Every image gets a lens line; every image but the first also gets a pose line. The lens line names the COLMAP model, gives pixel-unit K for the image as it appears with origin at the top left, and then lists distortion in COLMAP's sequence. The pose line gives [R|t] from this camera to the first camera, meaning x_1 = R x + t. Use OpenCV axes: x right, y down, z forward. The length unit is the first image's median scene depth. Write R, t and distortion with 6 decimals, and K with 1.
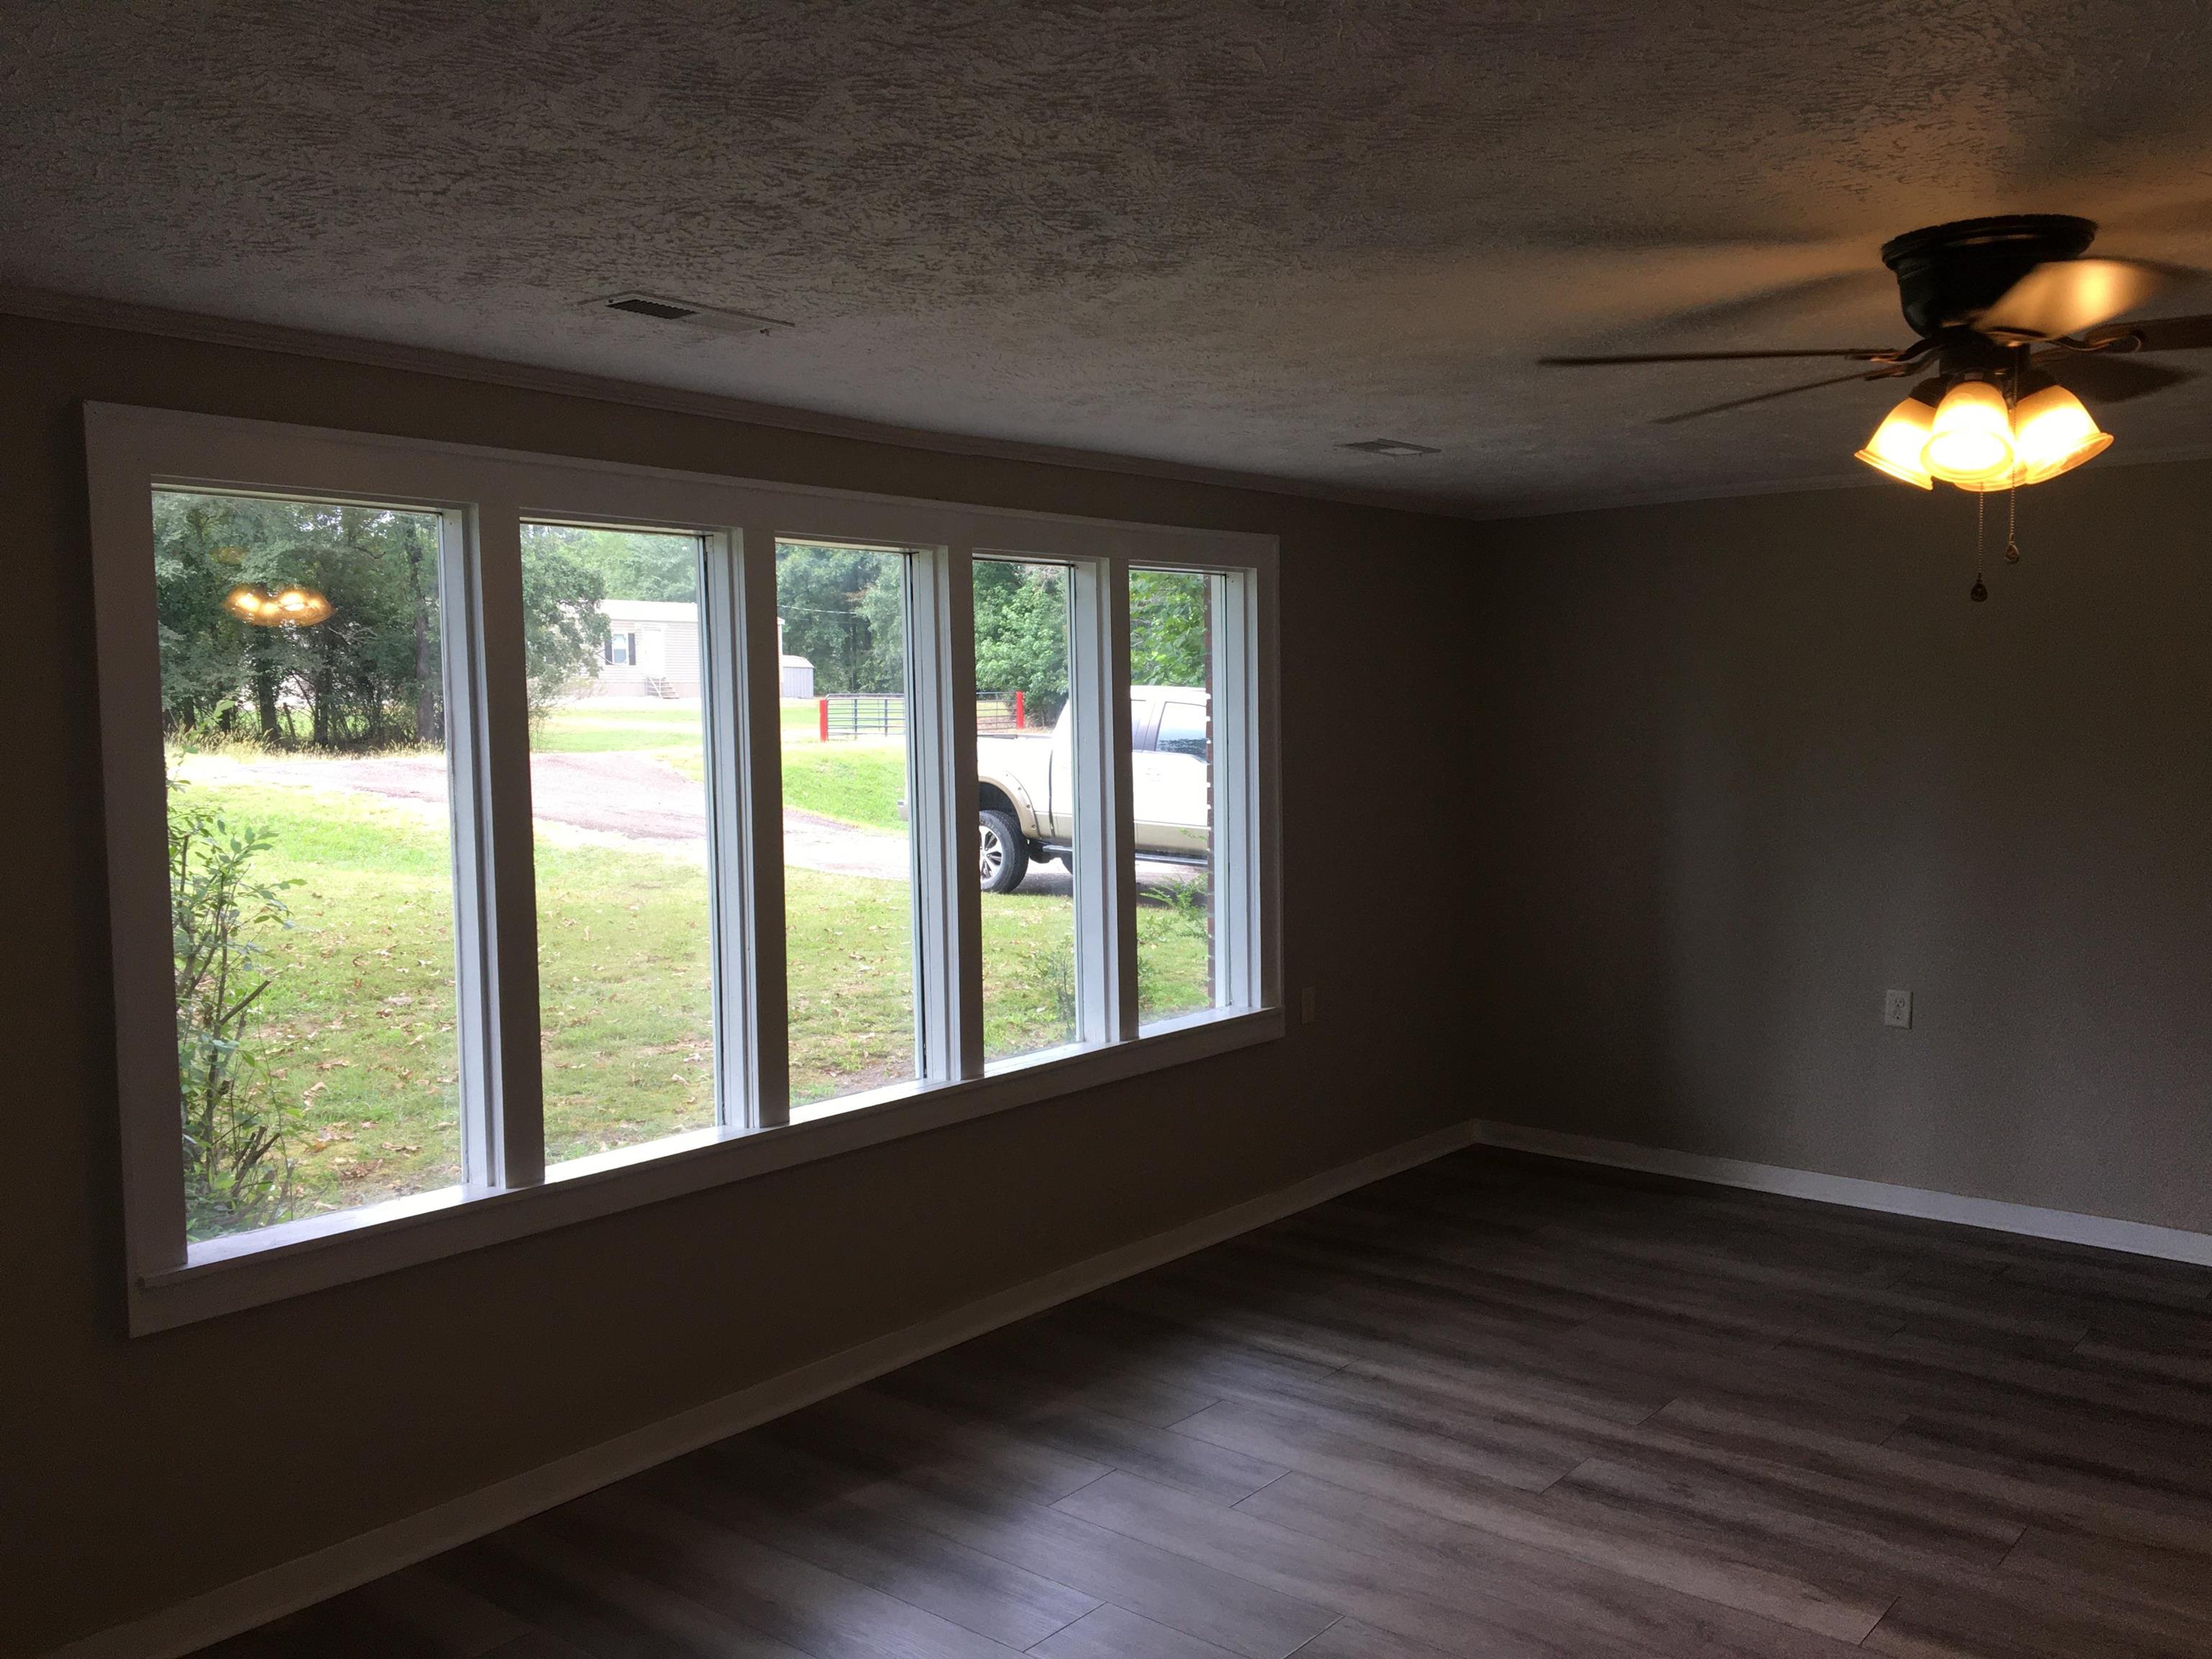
lens RADIAL K [[1879.1, 0, 1105.9], [0, 1879.1, 832.8], [0, 0, 1]] dist [0.075228, -0.078763]
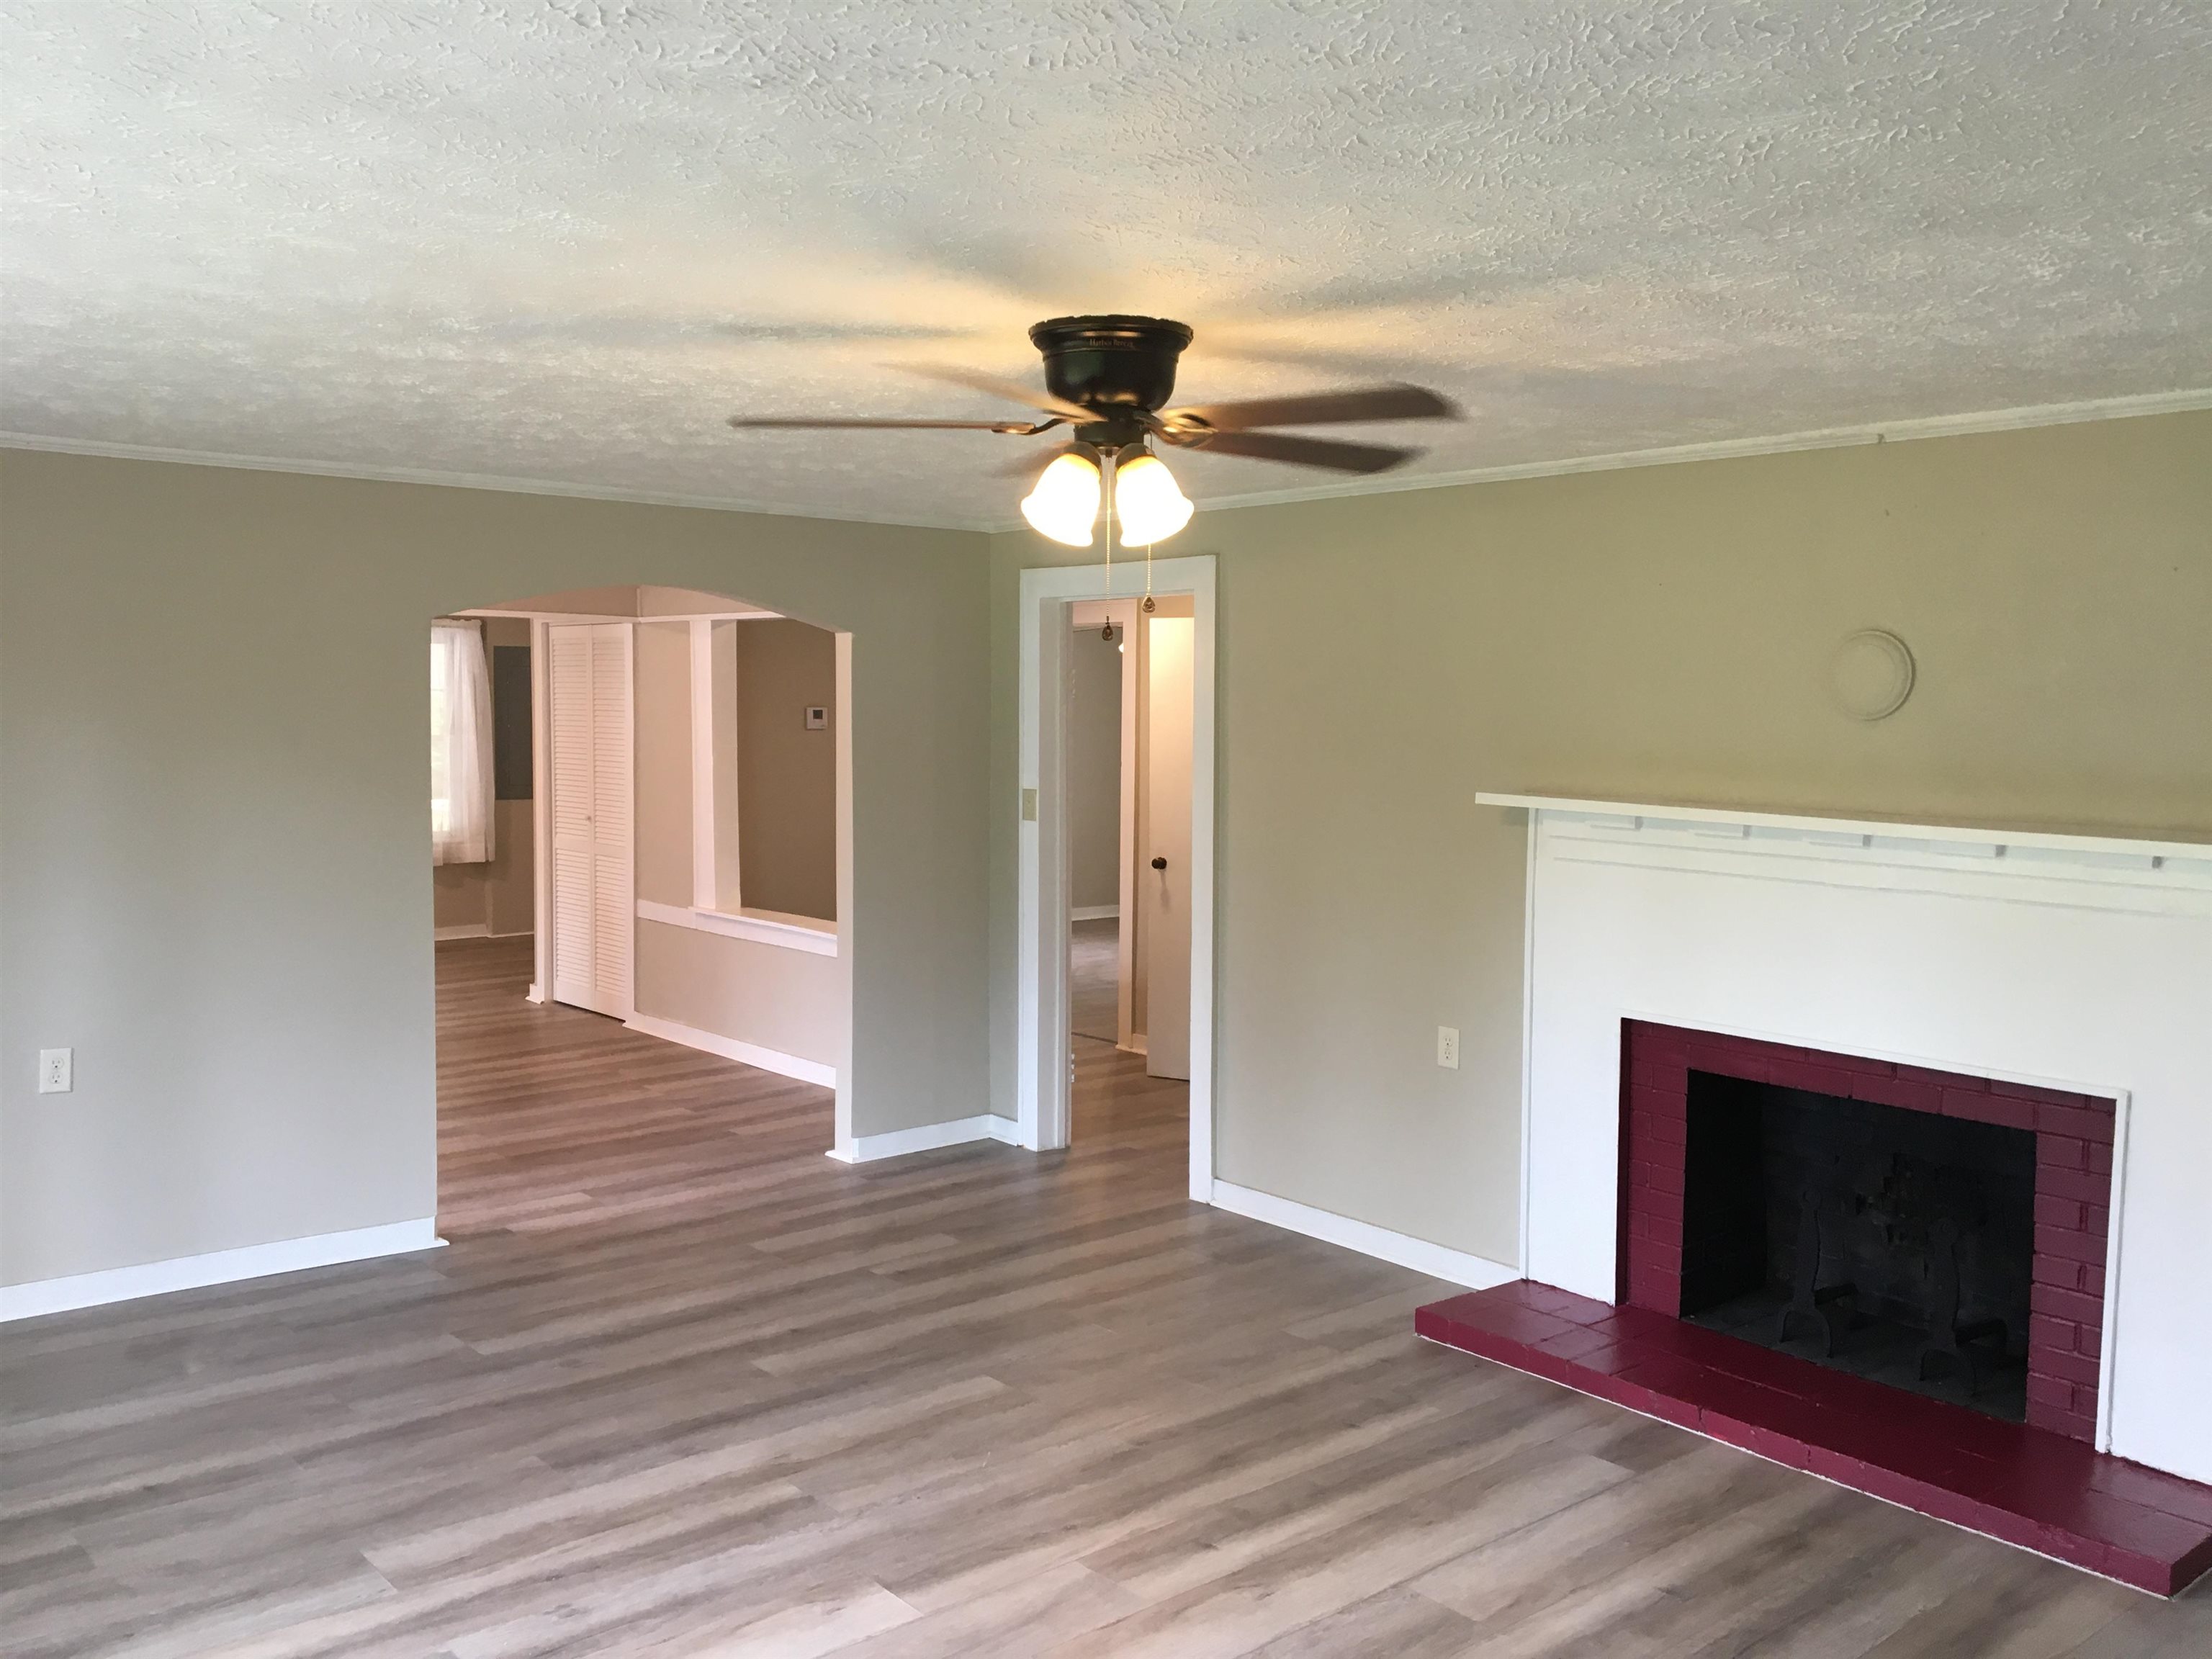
lens RADIAL K [[1879.1, 0, 1107.5], [0, 1879.1, 824.3], [0, 0, 1]] dist [0.075228, -0.078763]
pose [[0.173921, -0.051553, 0.983409, -0.461291], [0.051468, 0.997740, 0.043202, -0.041600], [-0.983414, 0.043100, 0.176181, 0.528846]]
